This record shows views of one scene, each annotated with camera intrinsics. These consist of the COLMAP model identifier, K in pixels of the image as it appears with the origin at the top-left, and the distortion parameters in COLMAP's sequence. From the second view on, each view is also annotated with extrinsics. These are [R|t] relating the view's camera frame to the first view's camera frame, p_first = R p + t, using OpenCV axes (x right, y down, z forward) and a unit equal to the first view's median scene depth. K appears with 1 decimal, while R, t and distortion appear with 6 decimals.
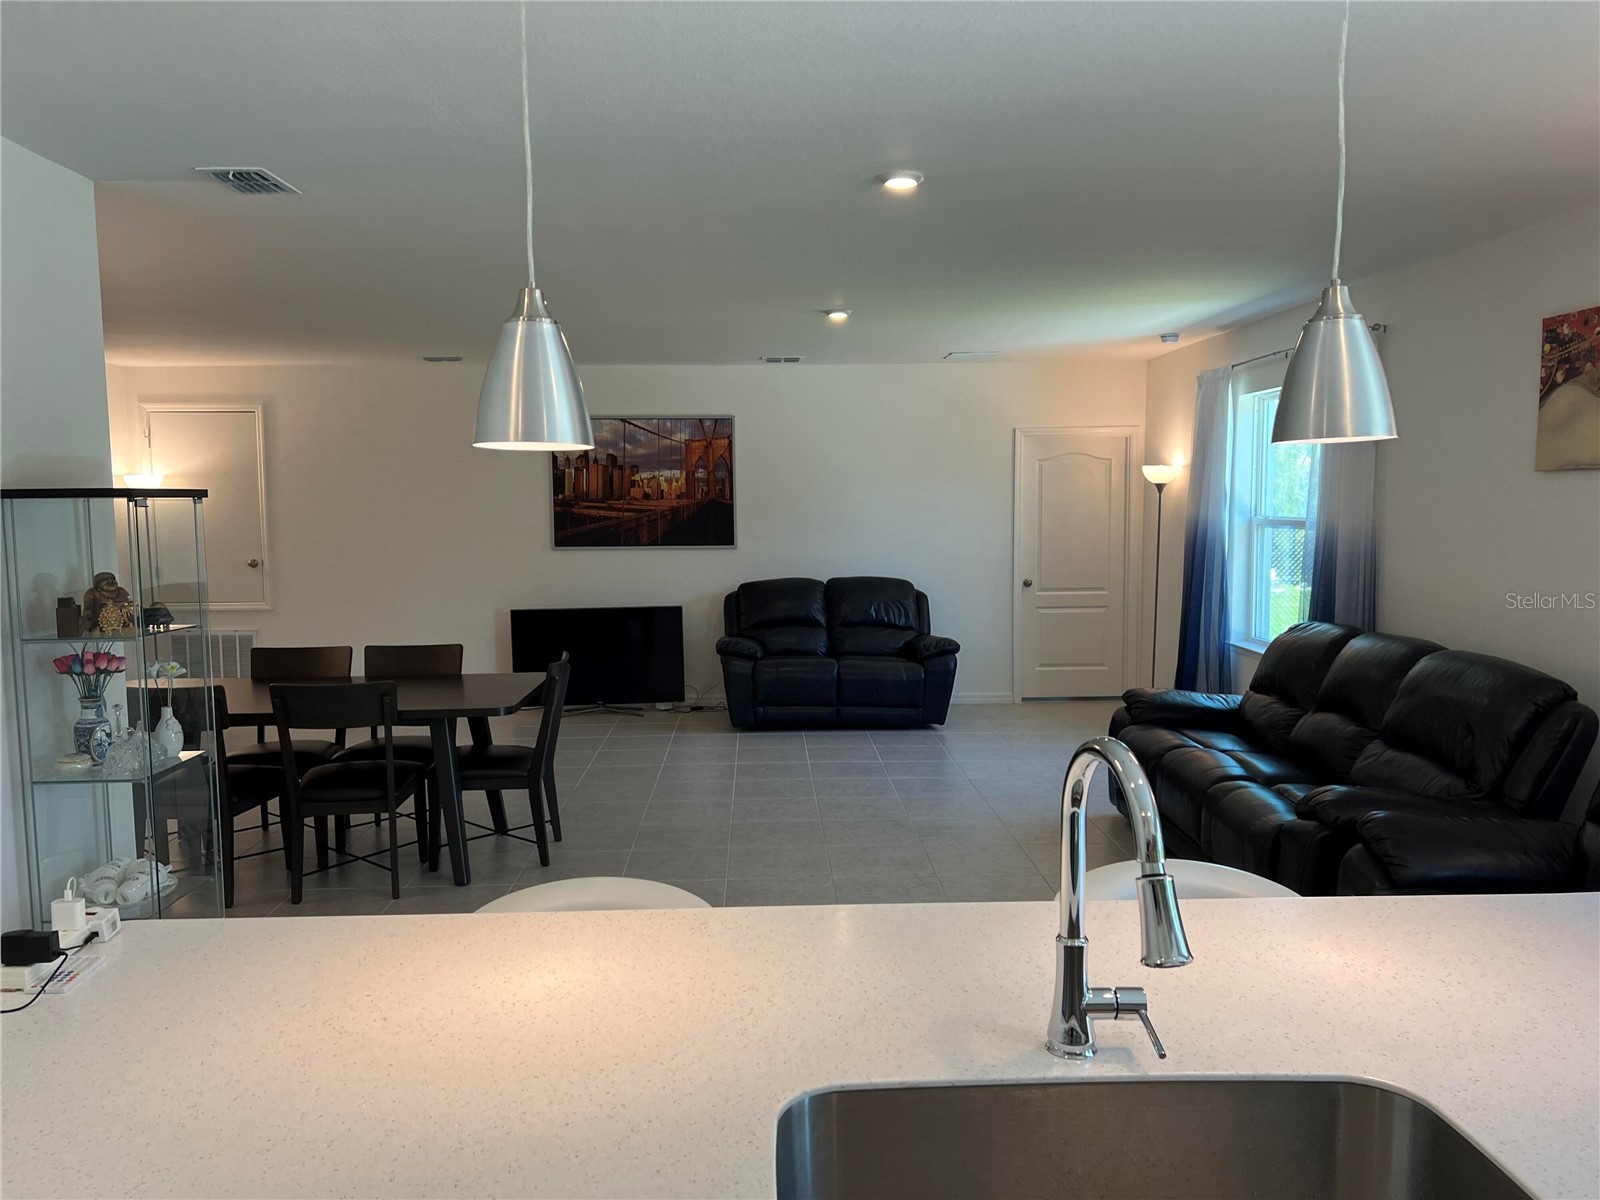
lens RADIAL K [[1192.2, 0, 823.5], [0, 1192.2, 621.8], [0, 0, 1]] dist [0.143176, -0.225392]
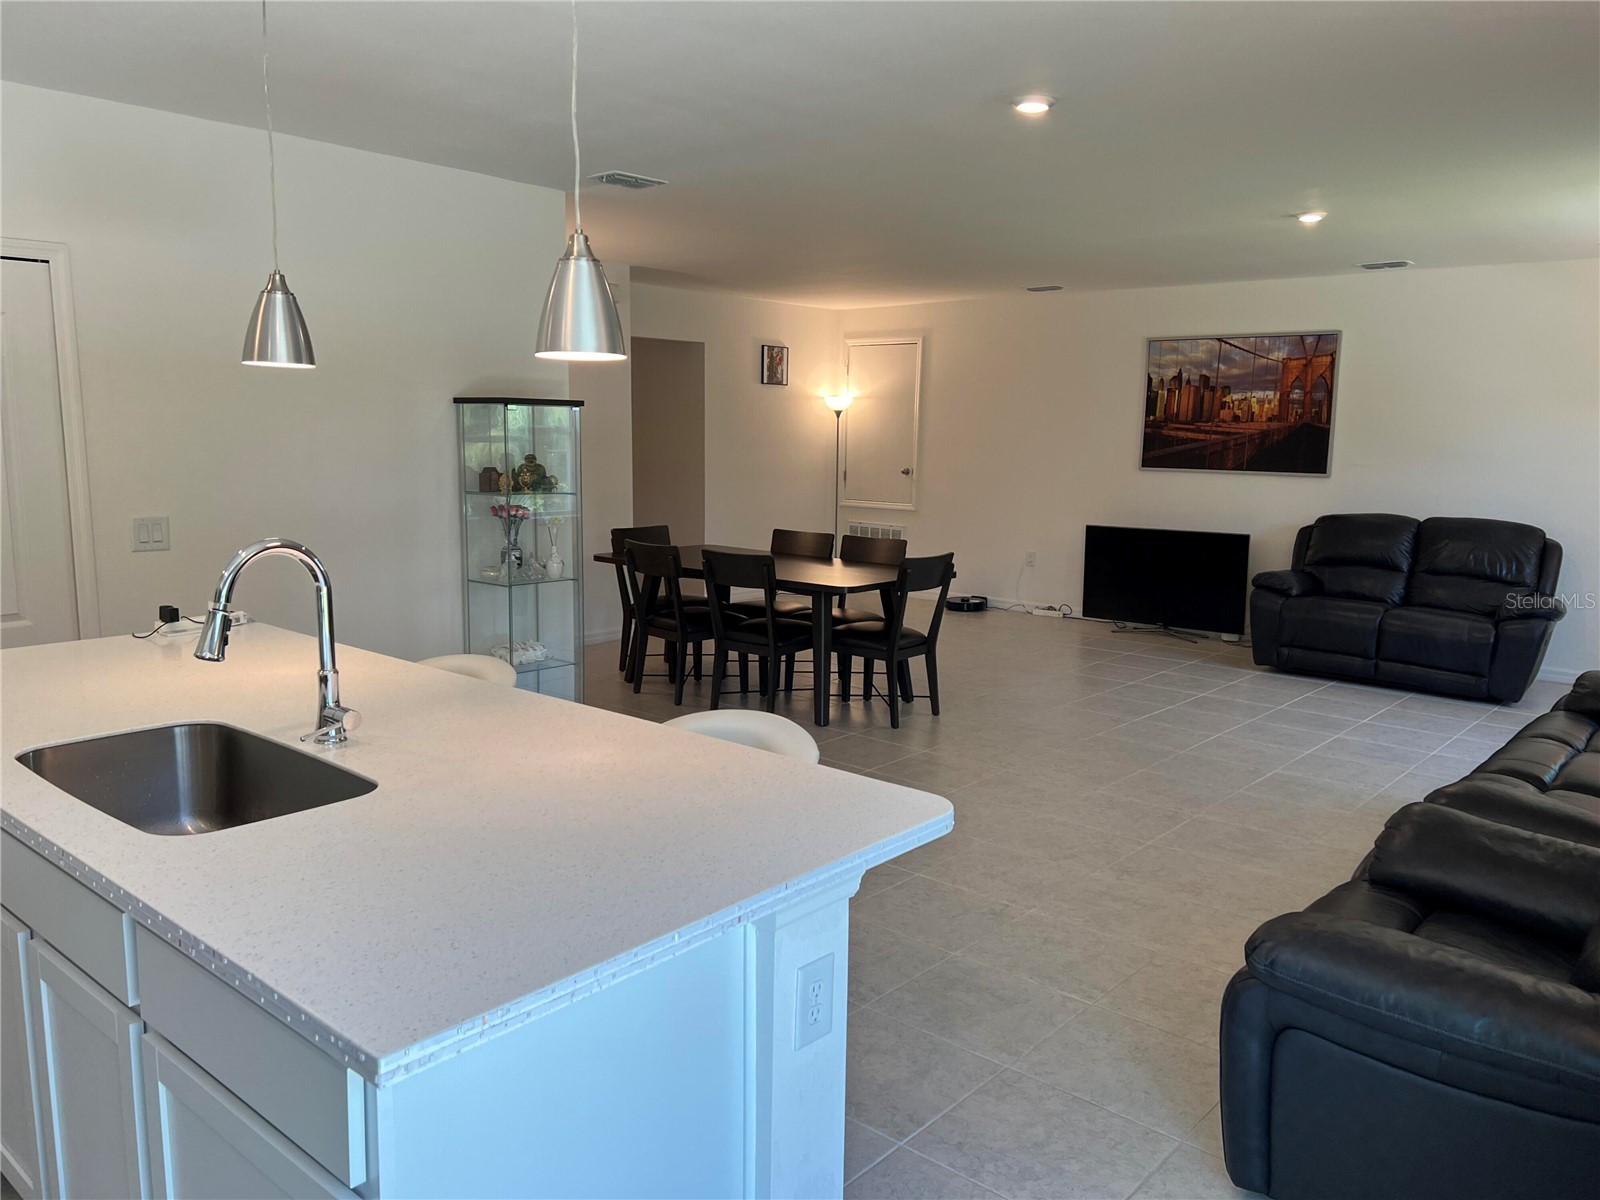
lens RADIAL K [[1231.4, 0, 797.4], [0, 1231.4, 623.8], [0, 0, 1]] dist [0.008266, -0.001994]
pose [[0.722195, 0.129738, -0.679413, 0.293757], [-0.091153, 0.991537, 0.092447, -0.000867], [0.685657, -0.004834, 0.727909, 0.037608]]
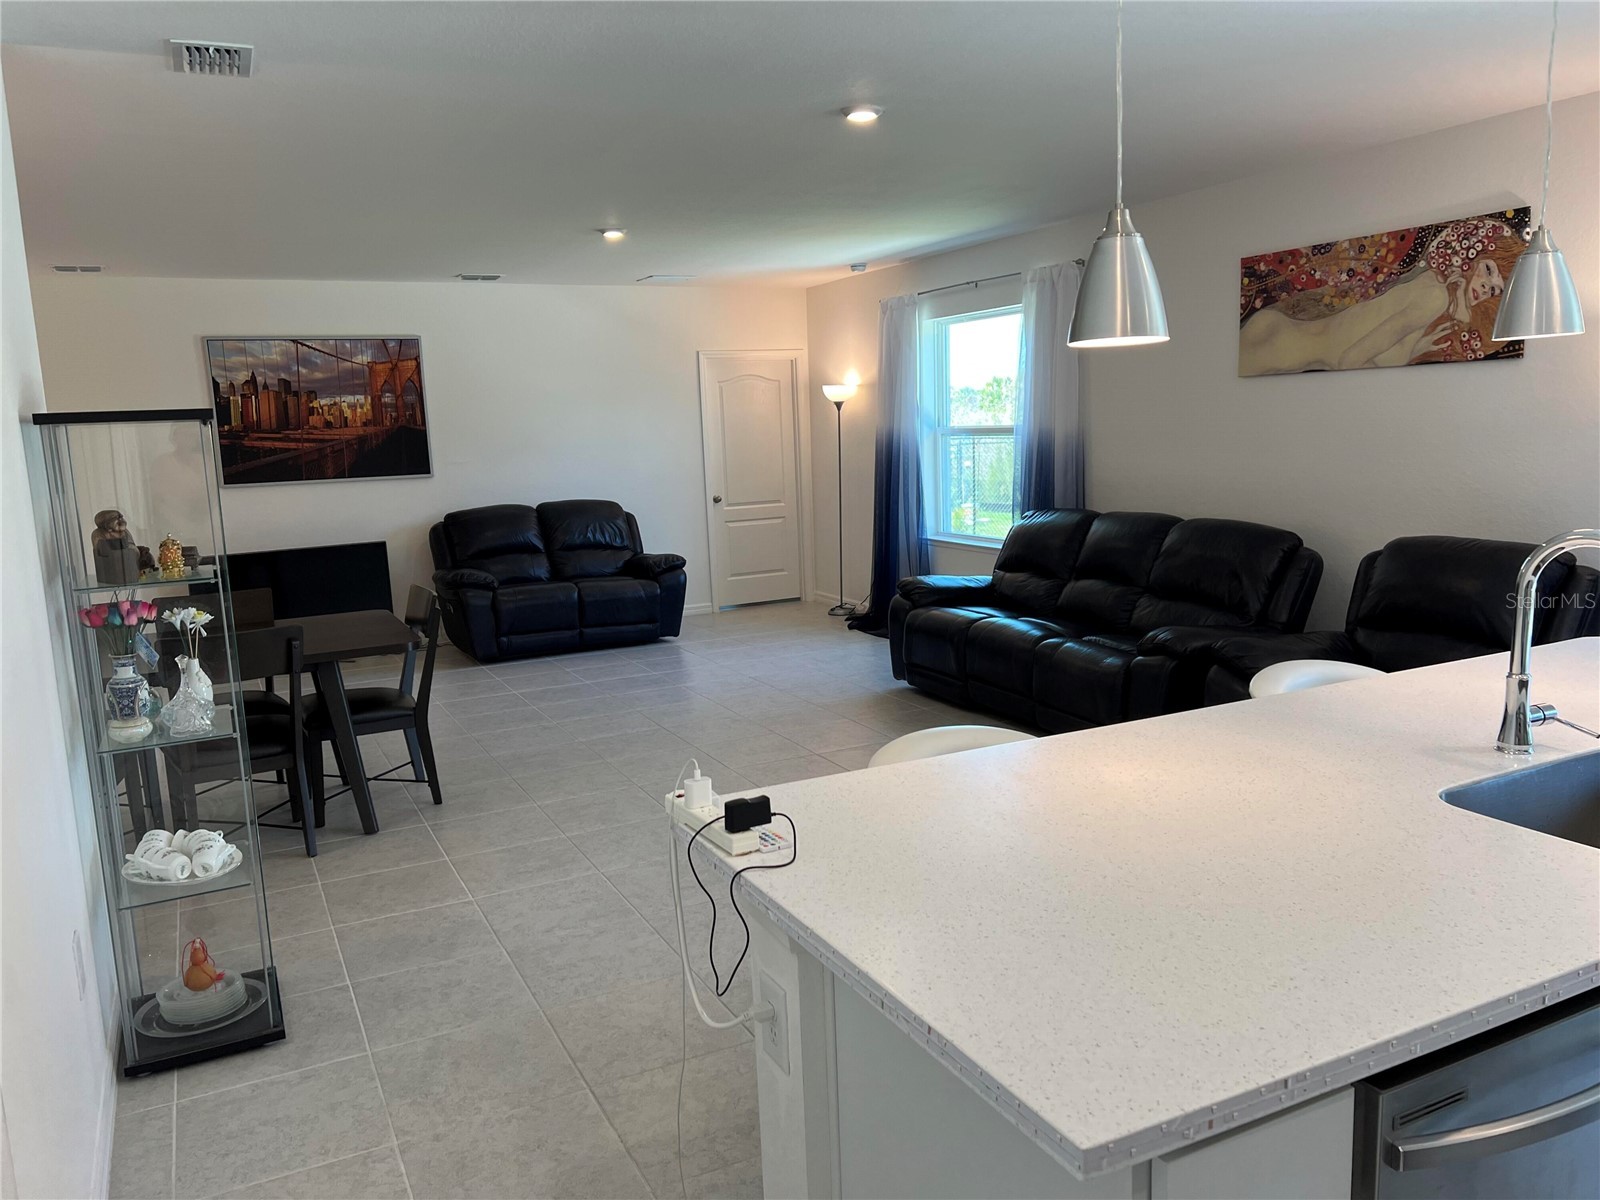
lens RADIAL K [[1189.5, 0, 820.2], [0, 1189.5, 610.8], [0, 0, 1]] dist [0.061172, -0.072986]
pose [[0.908670, -0.093390, 0.406936, -0.194114], [0.072983, 0.995185, 0.065423, 0.004584], [-0.411086, -0.029748, 0.911111, 0.003018]]
